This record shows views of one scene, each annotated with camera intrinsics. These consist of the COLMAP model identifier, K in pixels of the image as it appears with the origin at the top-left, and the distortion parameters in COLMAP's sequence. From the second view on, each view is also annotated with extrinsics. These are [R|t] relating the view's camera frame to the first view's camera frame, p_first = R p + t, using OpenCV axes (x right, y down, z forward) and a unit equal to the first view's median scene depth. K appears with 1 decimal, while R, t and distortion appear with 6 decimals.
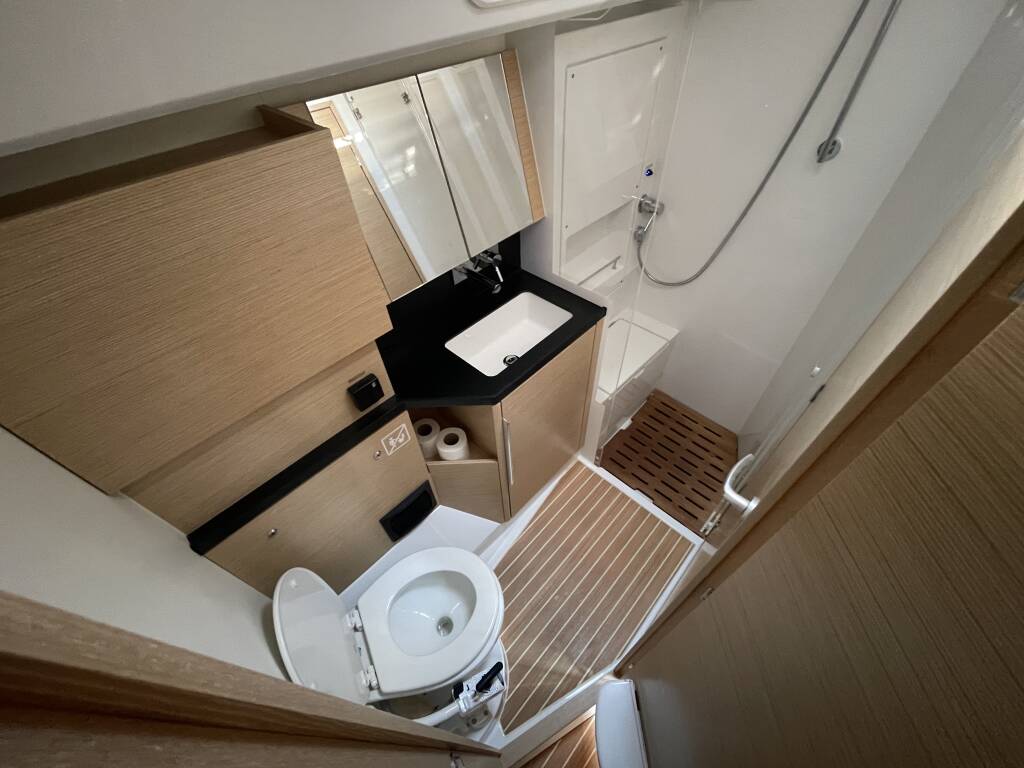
lens RADIAL K [[415.0, 0, 512.0], [0, 415.0, 384.0], [0, 0, 1]] dist [-0.001016, 0.000108]
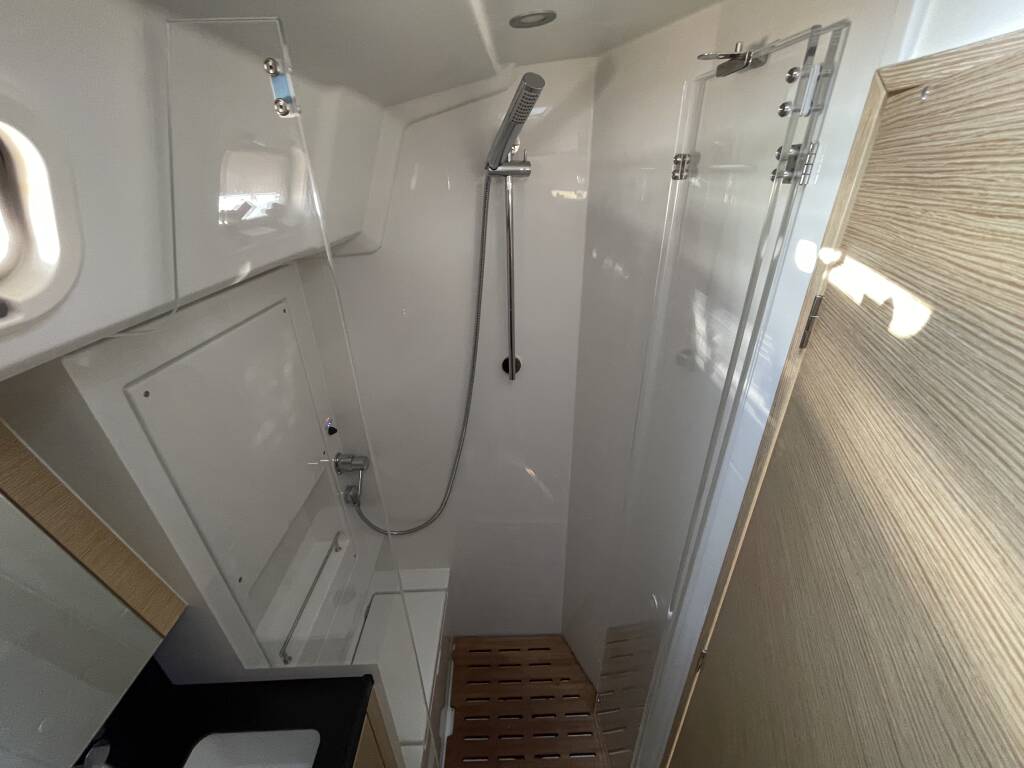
lens RADIAL K [[415.0, 0, 512.0], [0, 415.0, 384.0], [0, 0, 1]] dist [-0.001016, 0.000108]
pose [[0.701158, -0.298434, 0.647545, 0.089496], [0.522919, 0.832619, -0.182485, -0.258807], [-0.484698, 0.466565, 0.739855, 0.220905]]
